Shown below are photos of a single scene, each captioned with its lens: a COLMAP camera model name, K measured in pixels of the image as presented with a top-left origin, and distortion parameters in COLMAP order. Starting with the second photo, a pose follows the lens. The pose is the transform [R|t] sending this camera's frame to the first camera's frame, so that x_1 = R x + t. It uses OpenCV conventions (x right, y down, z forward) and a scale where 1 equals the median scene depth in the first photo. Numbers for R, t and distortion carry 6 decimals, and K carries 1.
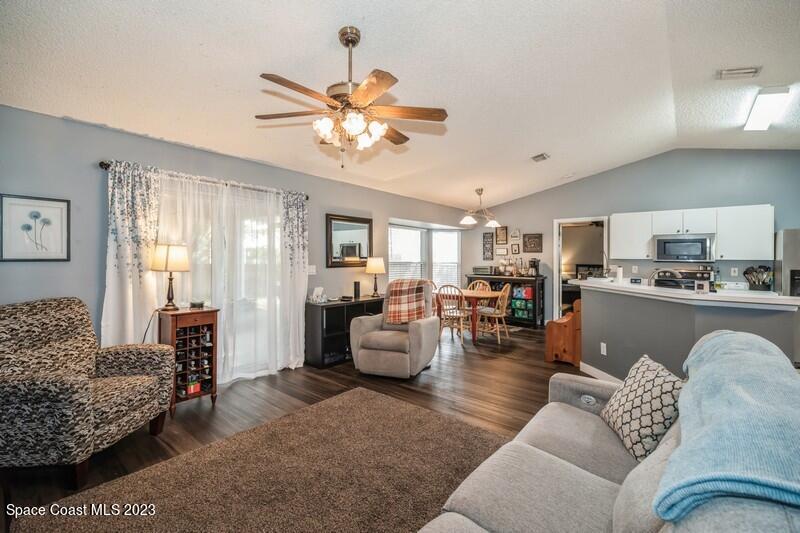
lens RADIAL K [[350.9, 0, 400.2], [0, 350.9, 252.5], [0, 0, 1]] dist [-0.009436, -0.001924]
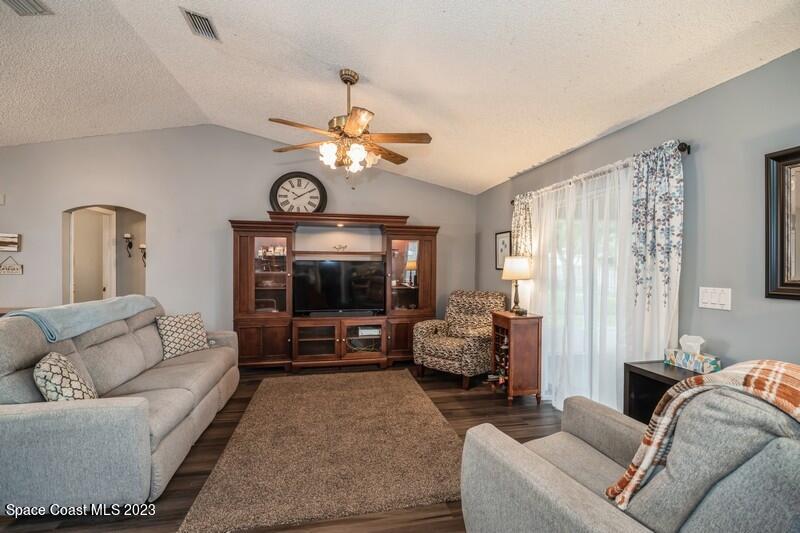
lens RADIAL K [[350.9, 0, 400.3], [0, 350.9, 266.0], [0, 0, 1]] dist [-0.009436, -0.001924]
pose [[-0.621181, -0.011232, -0.783587, 0.293332], [-0.004172, 0.999931, -0.011025, 0.013439], [0.783656, -0.003579, -0.621184, 0.818089]]
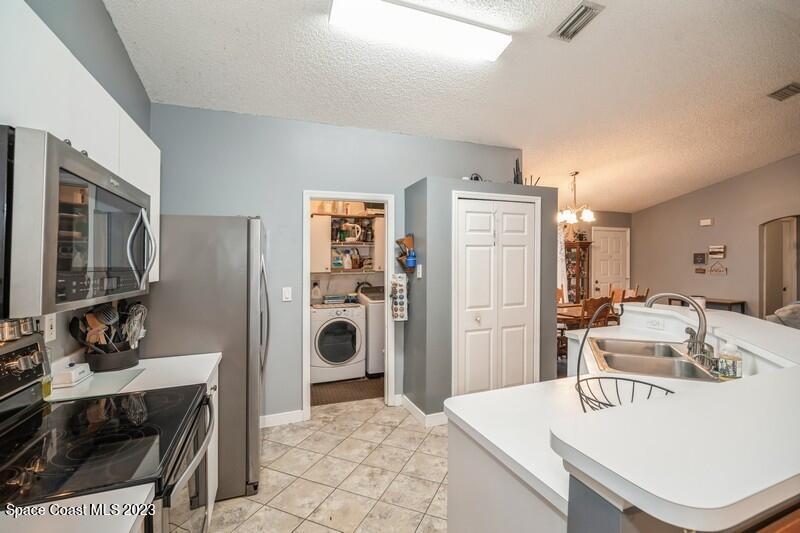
lens RADIAL K [[350.9, 0, 402.6], [0, 350.9, 264.9], [0, 0, 1]] dist [-0.009436, -0.001924]
pose [[-0.869722, 0.000636, 0.493541, 0.547299], [-0.002178, 0.999984, -0.005128, 0.004145], [-0.493537, -0.005535, -0.869707, 1.085157]]
